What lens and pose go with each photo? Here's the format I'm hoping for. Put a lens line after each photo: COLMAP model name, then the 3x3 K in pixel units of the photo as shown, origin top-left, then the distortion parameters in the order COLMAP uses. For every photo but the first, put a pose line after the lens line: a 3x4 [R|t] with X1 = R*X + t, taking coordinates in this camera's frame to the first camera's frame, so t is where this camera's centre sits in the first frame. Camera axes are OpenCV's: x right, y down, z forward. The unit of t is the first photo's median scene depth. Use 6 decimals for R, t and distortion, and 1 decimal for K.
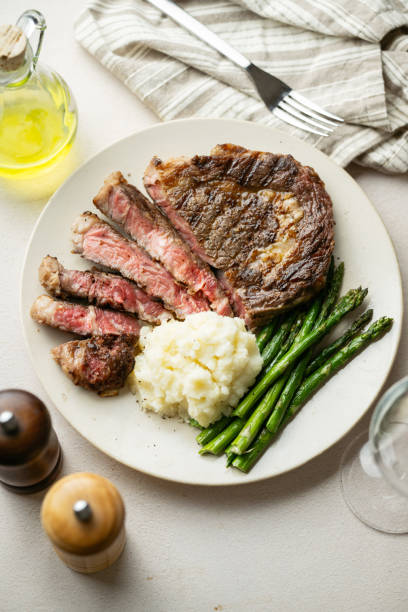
lens RADIAL K [[1261.6, 0, 203.9], [0, 1261.6, 308.5], [0, 0, 1]] dist [-0.060944, 0.000000]
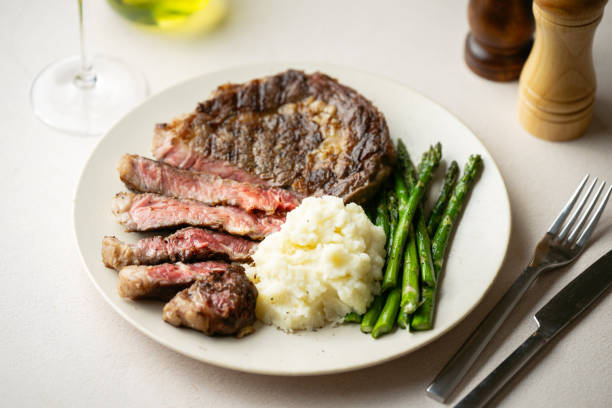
lens RADIAL K [[2266.7, 0, 306.1], [0, 2266.7, 203.7], [0, 0, 1]] dist [-0.212416, 0.000000]
pose [[0.868418, -0.368610, 0.331627, -0.504618], [0.480623, 0.790178, -0.380290, 0.588515], [-0.121866, 0.489639, 0.863367, -0.357586]]
